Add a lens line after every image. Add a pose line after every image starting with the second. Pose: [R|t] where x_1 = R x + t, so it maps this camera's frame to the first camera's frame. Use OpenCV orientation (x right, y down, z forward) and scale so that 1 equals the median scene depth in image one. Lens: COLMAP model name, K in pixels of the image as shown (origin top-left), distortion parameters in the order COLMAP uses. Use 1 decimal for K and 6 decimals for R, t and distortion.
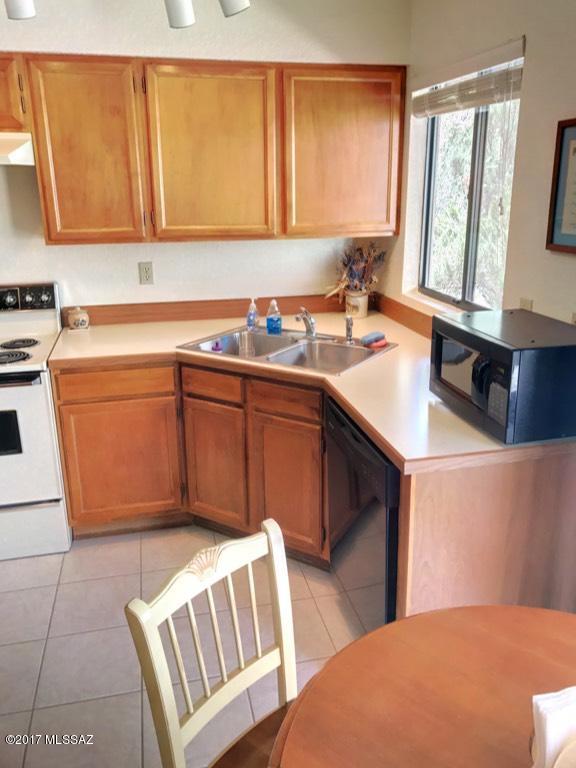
lens RADIAL K [[626.7, 0, 297.2], [0, 626.7, 370.8], [0, 0, 1]] dist [0.004657, -0.016049]
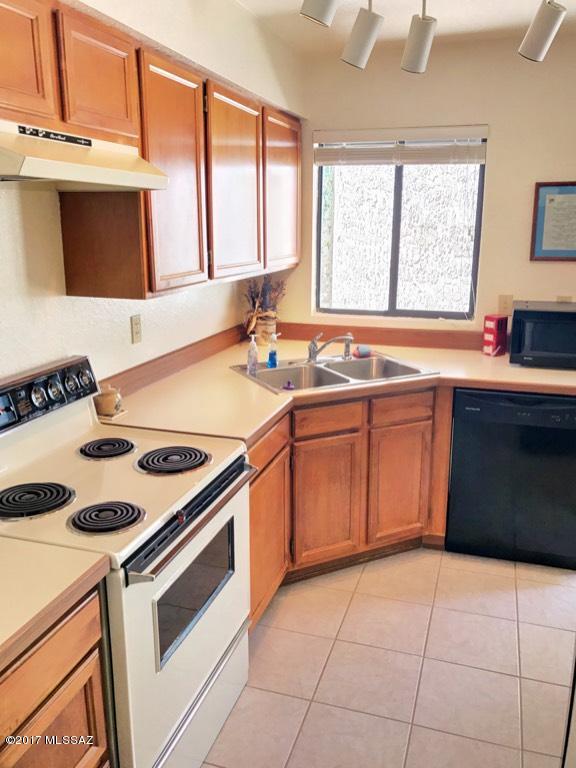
lens RADIAL K [[624.0, 0, 289.5], [0, 624.0, 367.2], [0, 0, 1]] dist [0.043492, -0.100050]
pose [[0.522620, -0.186185, 0.831988, -0.923046], [0.239996, 0.968529, 0.065986, -0.129853], [-0.818090, 0.165188, 0.550856, 0.471595]]
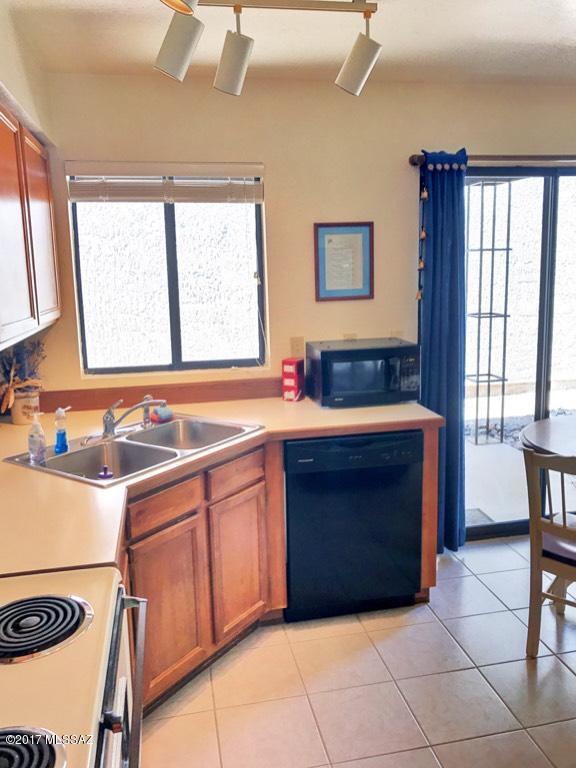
lens RADIAL K [[624.0, 0, 289.5], [0, 624.0, 367.2], [0, 0, 1]] dist [0.043492, -0.100050]
pose [[0.033071, -0.151241, 0.987944, -0.842081], [0.308424, 0.941785, 0.133851, -0.190027], [-0.950674, 0.300279, 0.077792, 0.702034]]
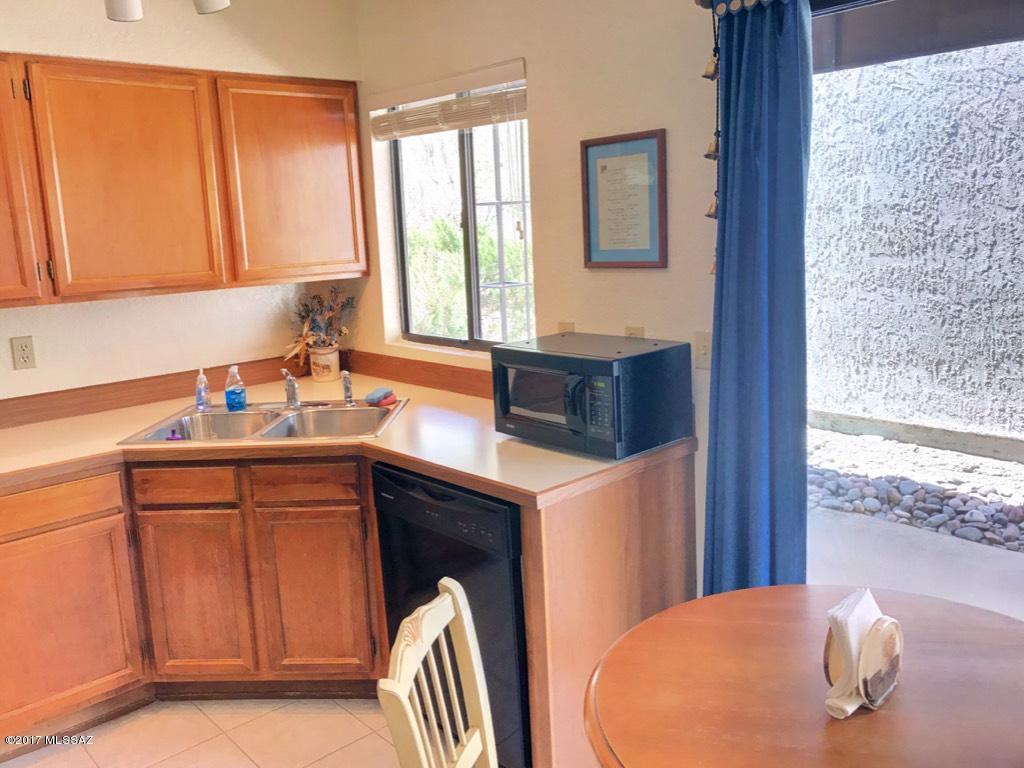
lens RADIAL K [[832.0, 0, 510.4], [0, 832.0, 362.9], [0, 0, 1]] dist [0.043492, -0.100050]
pose [[0.872489, -0.111513, 0.475738, -0.240531], [0.174091, 0.980662, -0.089410, 0.033615], [-0.456568, 0.160831, 0.875031, -0.042426]]
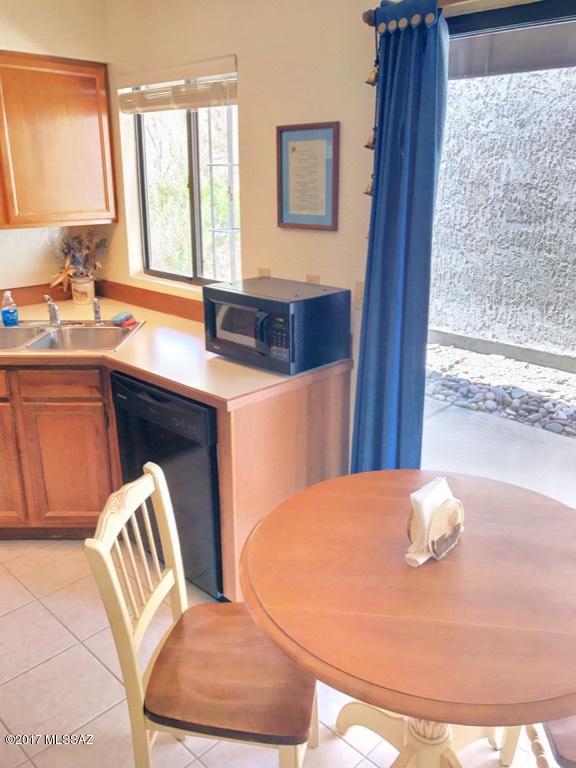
lens RADIAL K [[626.7, 0, 297.2], [0, 626.7, 370.8], [0, 0, 1]] dist [0.004657, -0.016049]
pose [[0.839195, -0.150409, 0.522617, -0.199501], [0.144045, 0.988146, 0.053087, 0.023539], [-0.524406, 0.030730, 0.850913, -0.069378]]
